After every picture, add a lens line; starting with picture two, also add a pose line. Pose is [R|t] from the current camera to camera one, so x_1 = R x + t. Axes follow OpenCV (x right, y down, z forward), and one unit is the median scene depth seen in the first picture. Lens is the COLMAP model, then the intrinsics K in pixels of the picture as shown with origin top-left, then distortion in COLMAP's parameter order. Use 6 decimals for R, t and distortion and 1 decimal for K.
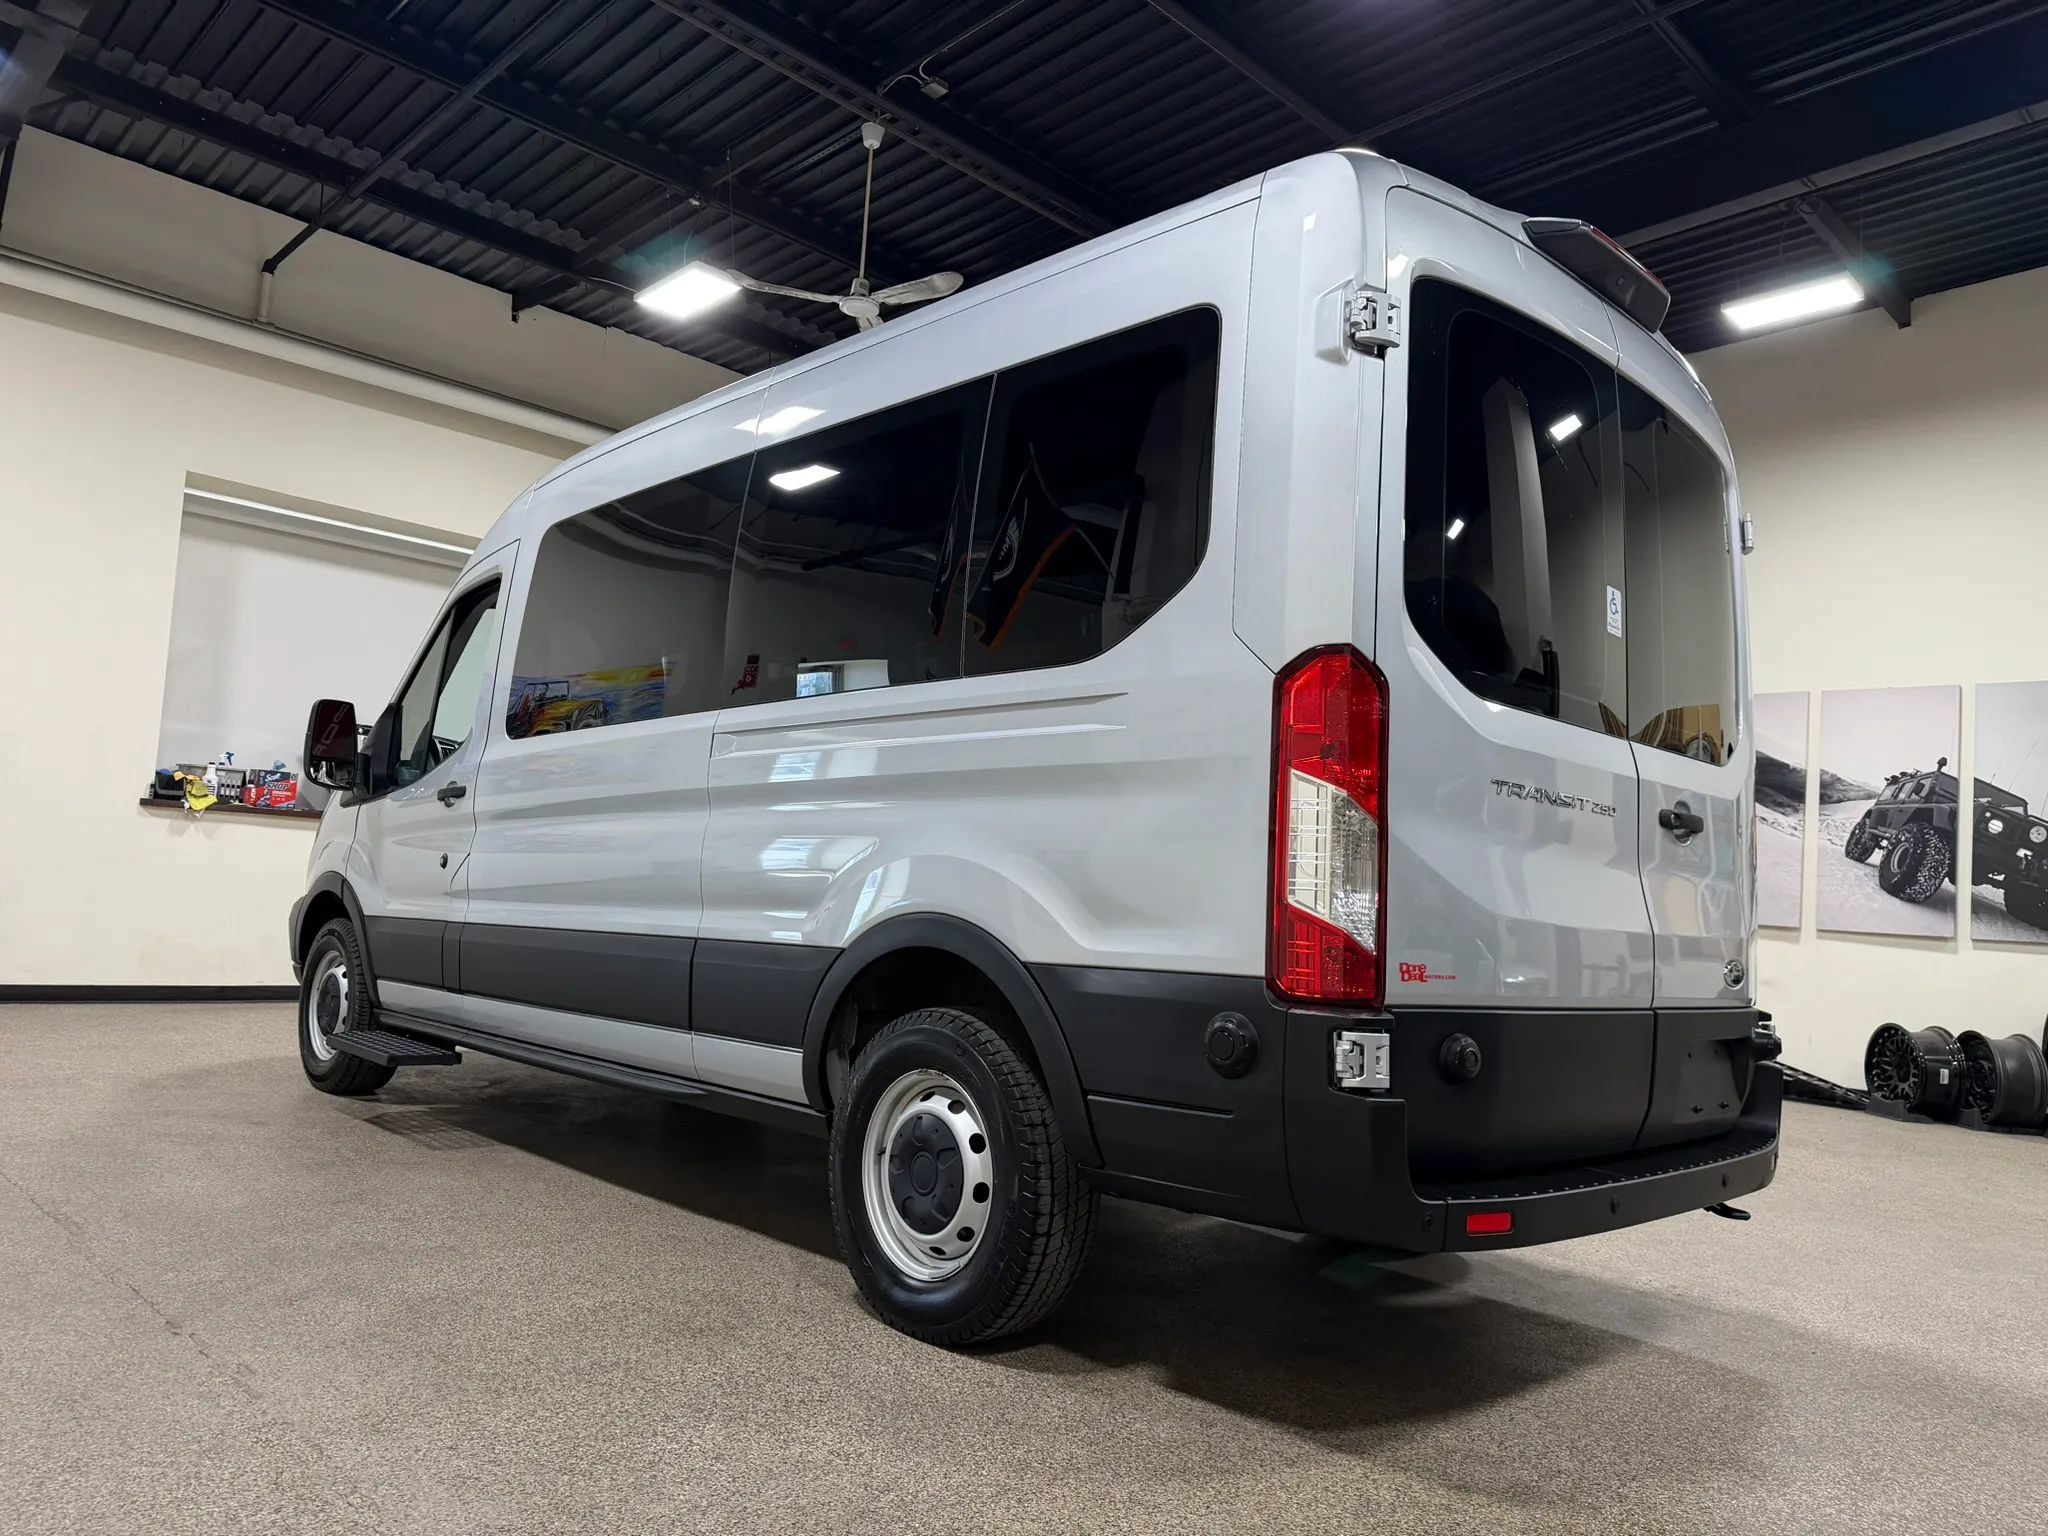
lens RADIAL K [[1452.0, 0, 1026.2], [0, 1452.0, 778.1], [0, 0, 1]] dist [0.024447, -0.036237]
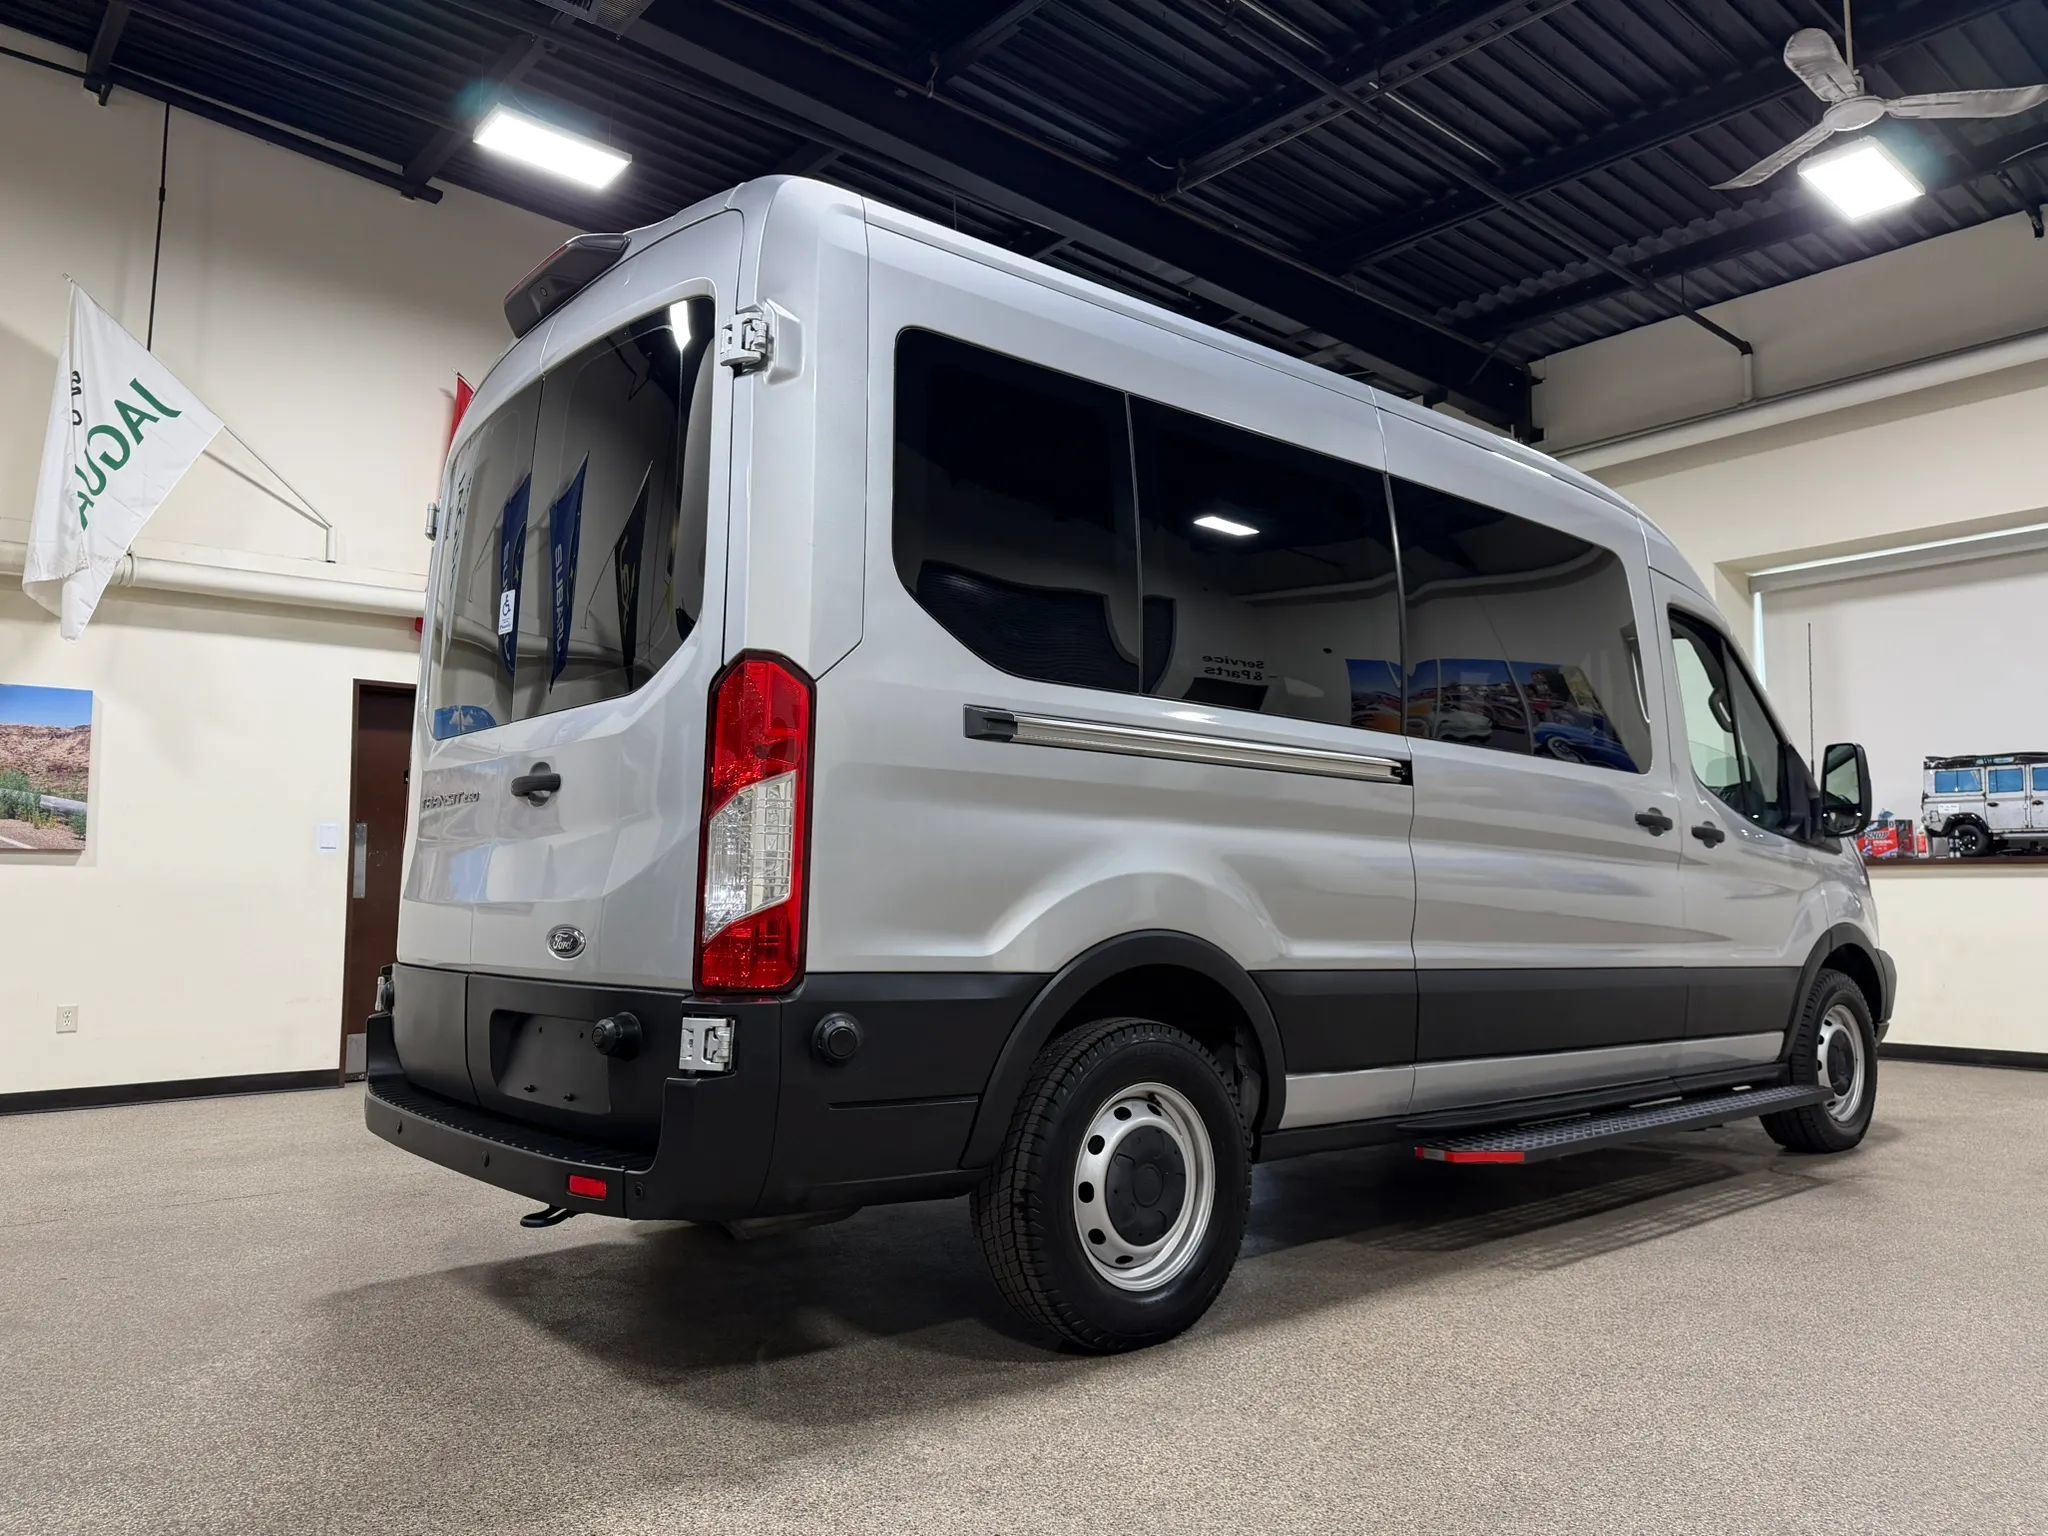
lens RADIAL K [[1452.0, 0, 1005.9], [0, 1452.0, 761.5], [0, 0, 1]] dist [0.024447, -0.036237]
pose [[-0.079438, -0.157703, -0.984286, 1.148983], [0.077809, 0.983413, -0.163843, 0.164664], [0.993798, -0.089602, -0.065850, 1.147715]]
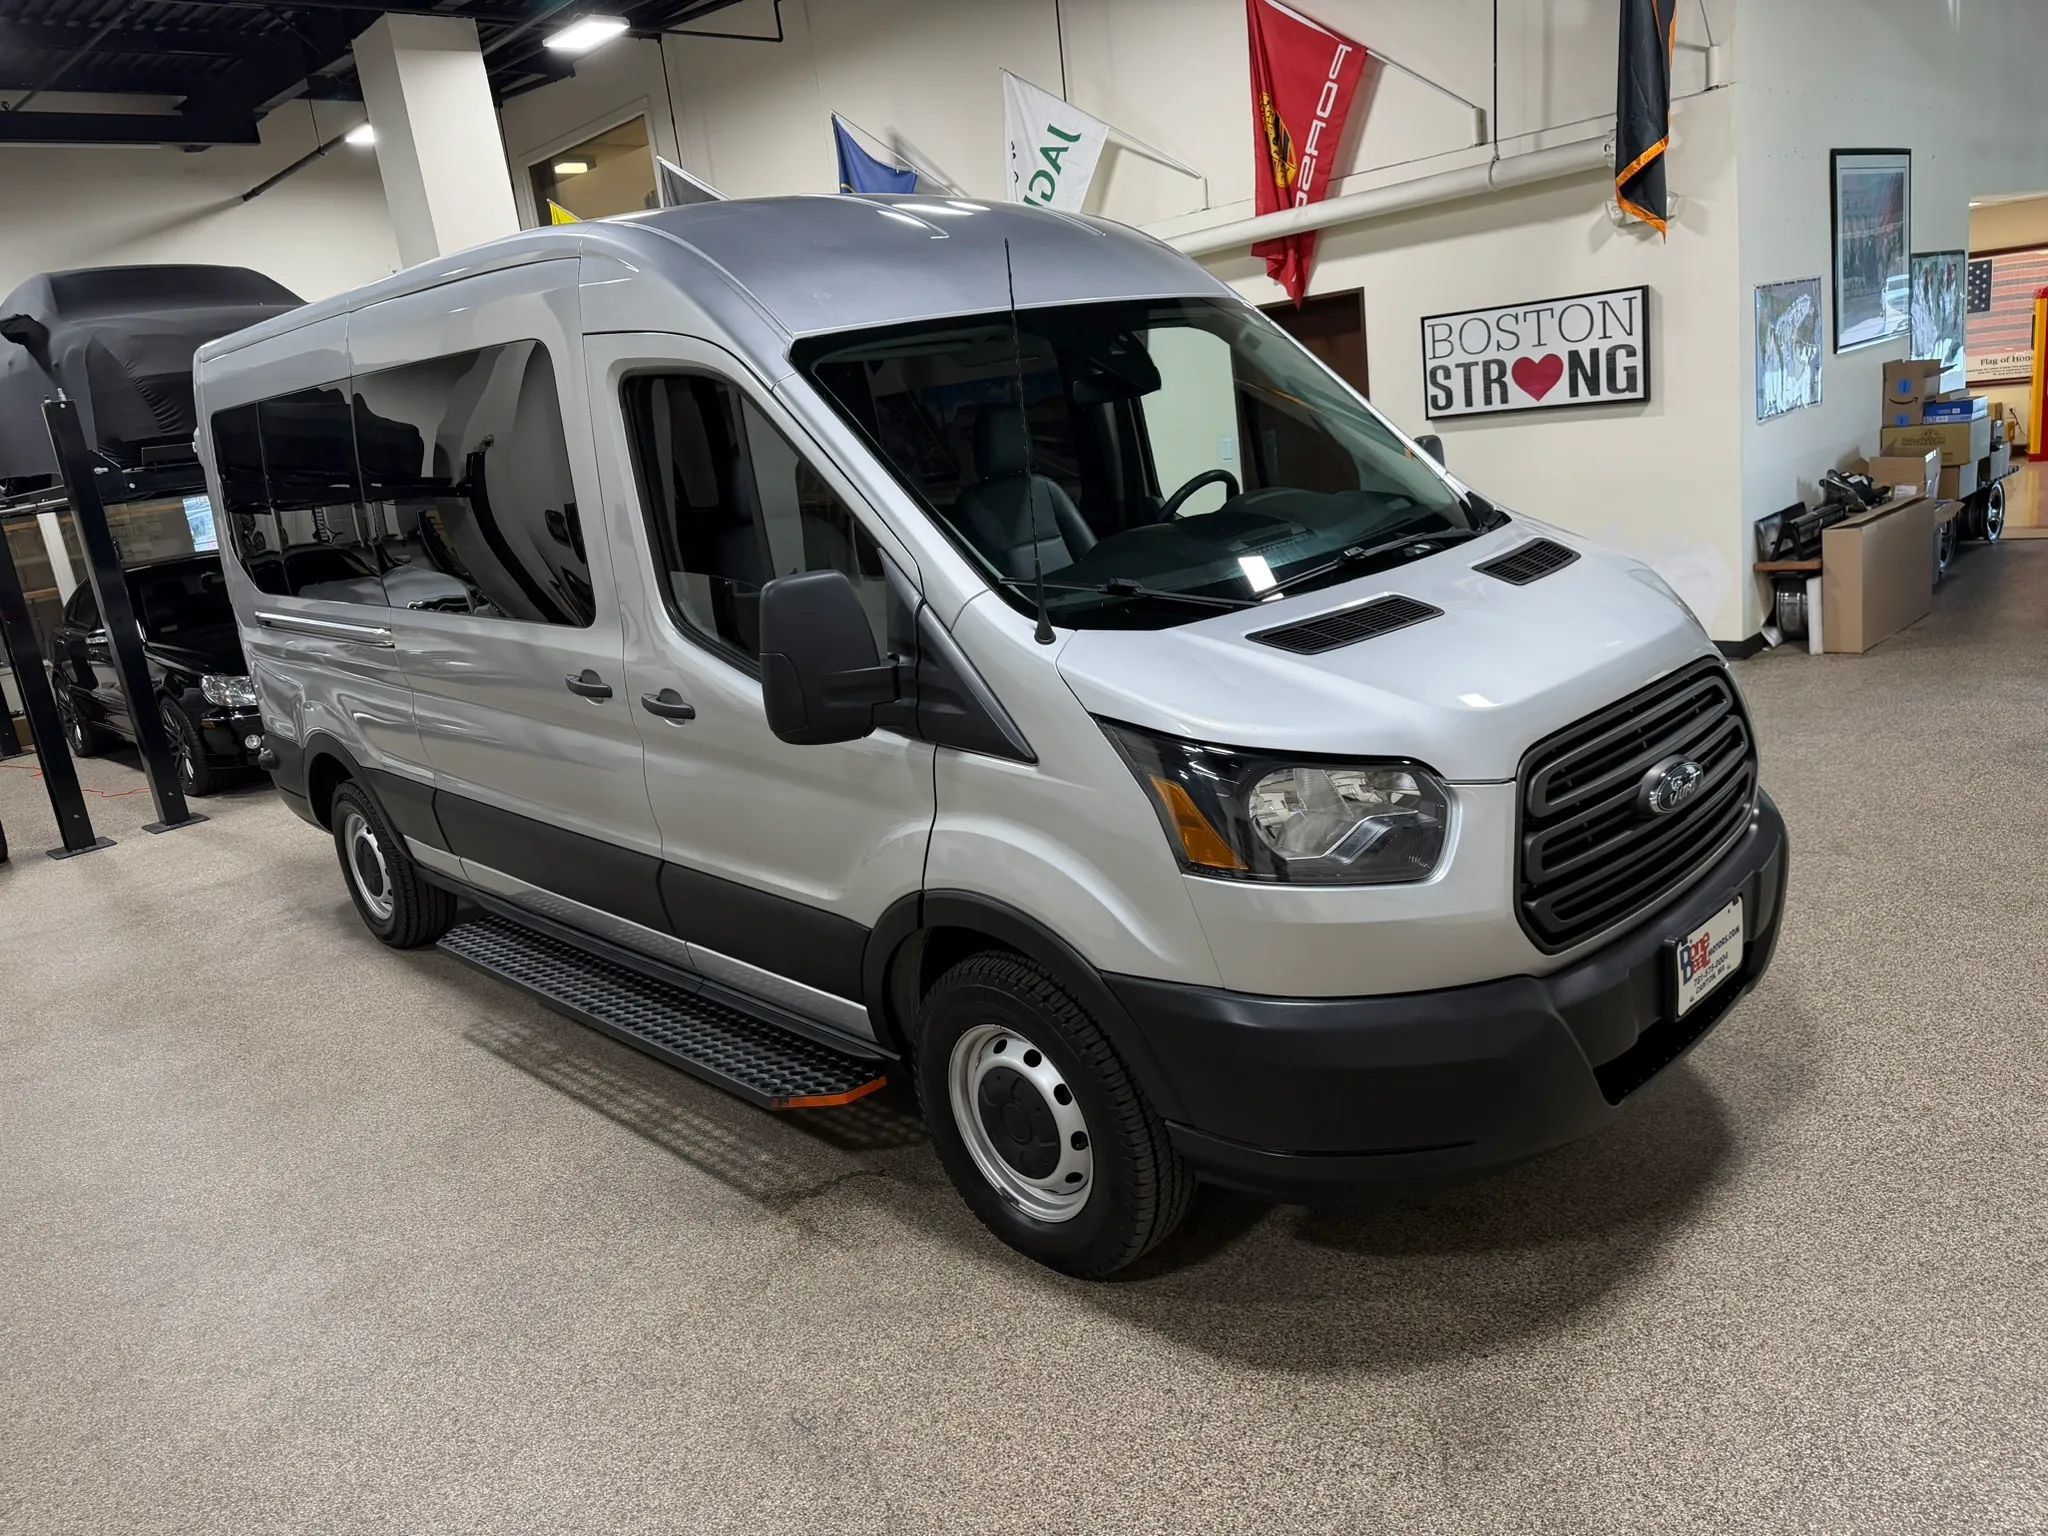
lens RADIAL K [[1452.0, 0, 1022.7], [0, 1452.0, 769.2], [0, 0, 1]] dist [0.024447, -0.036237]
pose [[-0.997991, 0.059978, 0.020398, -0.402281], [0.062597, 0.983134, 0.171841, -0.039782], [-0.009748, 0.172772, -0.984914, 2.587880]]
